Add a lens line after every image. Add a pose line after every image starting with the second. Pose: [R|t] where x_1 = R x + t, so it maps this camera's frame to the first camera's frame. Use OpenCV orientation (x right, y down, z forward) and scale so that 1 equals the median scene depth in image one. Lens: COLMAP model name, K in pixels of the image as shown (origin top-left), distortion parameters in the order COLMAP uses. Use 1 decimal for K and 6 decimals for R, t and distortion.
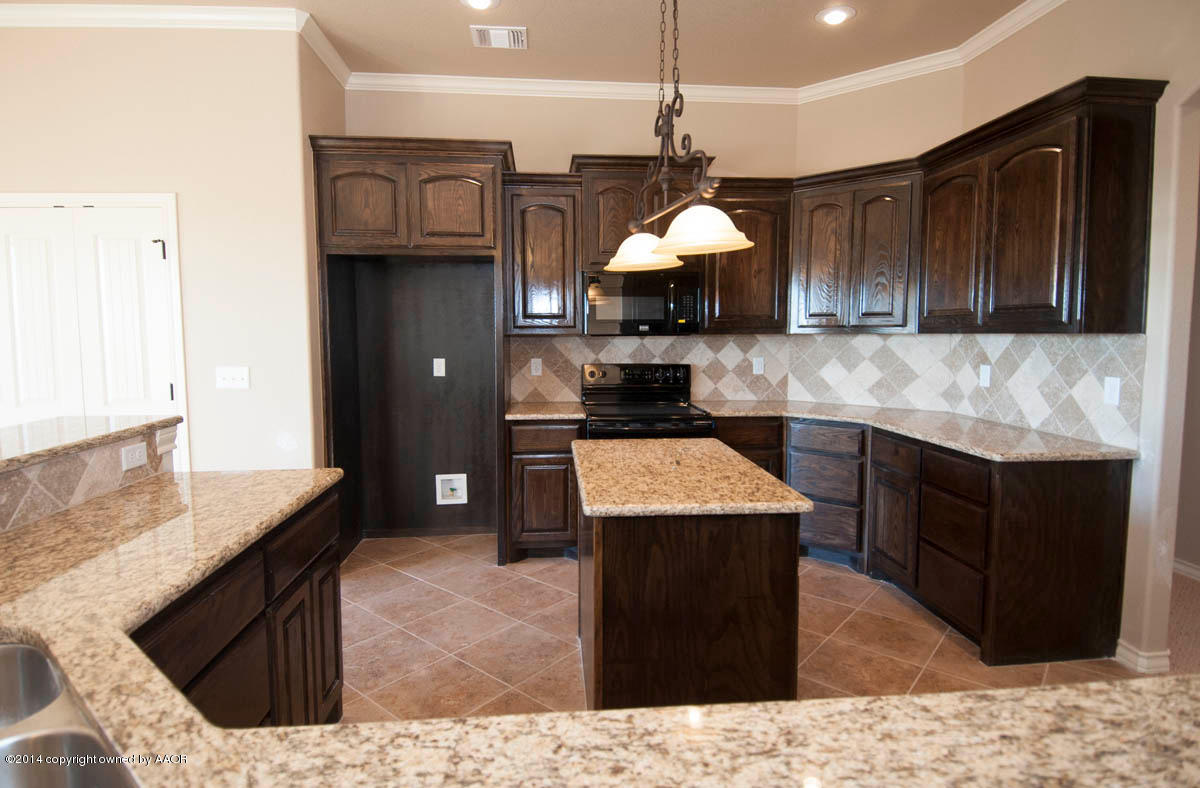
lens RADIAL K [[632.1, 0, 604.2], [0, 632.1, 379.5], [0, 0, 1]] dist [0.054806, -0.054031]
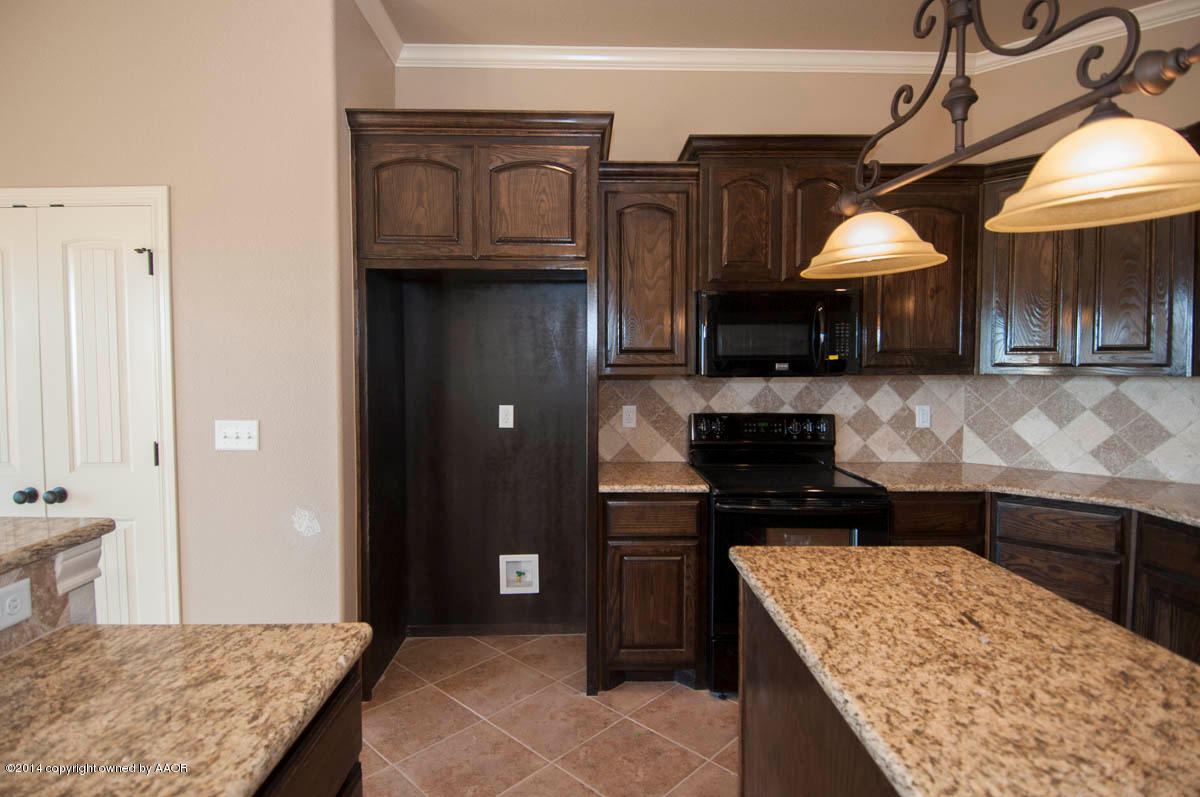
lens RADIAL K [[622.7, 0, 603.9], [0, 622.7, 386.9], [0, 0, 1]] dist [0.046342, -0.050353]
pose [[0.998031, 0.003401, -0.062631, -0.105344], [-0.005995, 0.999129, -0.041285, -0.028057], [0.062436, 0.041580, 0.997182, 0.277144]]
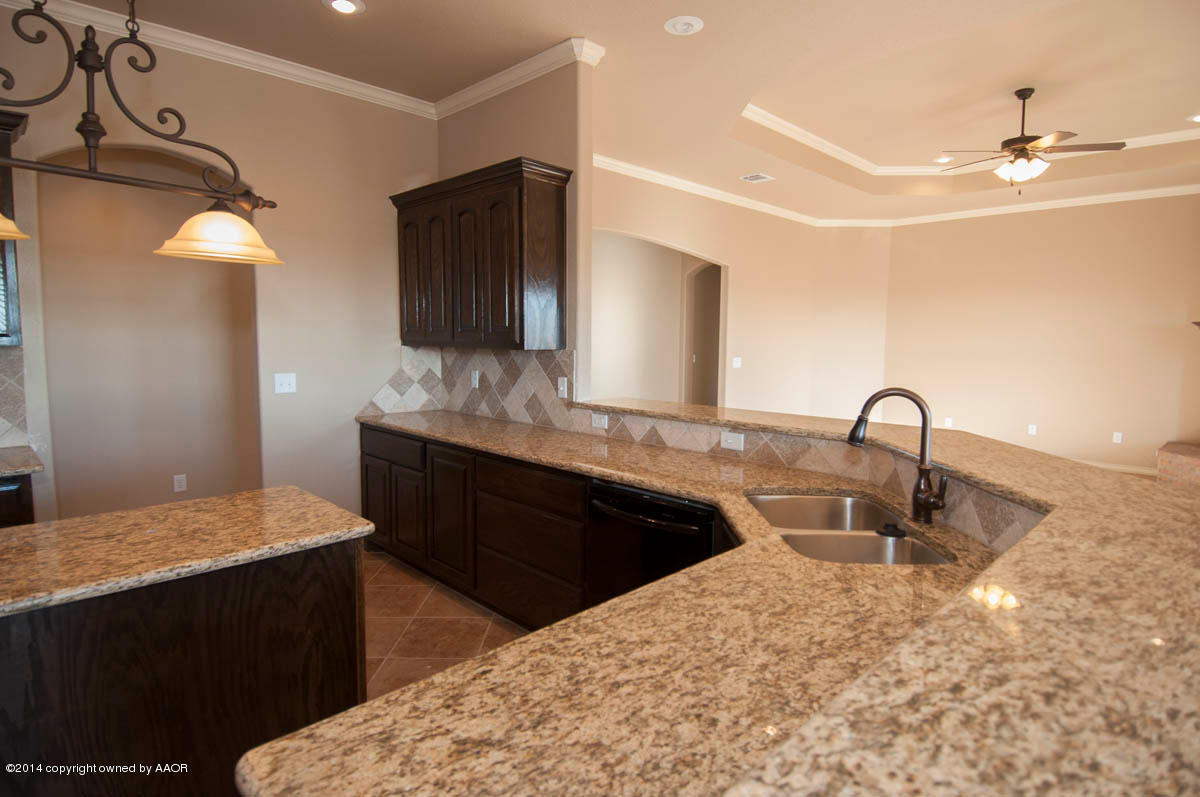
lens RADIAL K [[622.7, 0, 603.9], [0, 622.7, 386.9], [0, 0, 1]] dist [0.046342, -0.050353]
pose [[-0.642218, -0.067200, 0.763570, -0.485889], [0.053935, 0.989719, 0.132466, -0.061073], [-0.764622, 0.126255, -0.631991, 0.634706]]
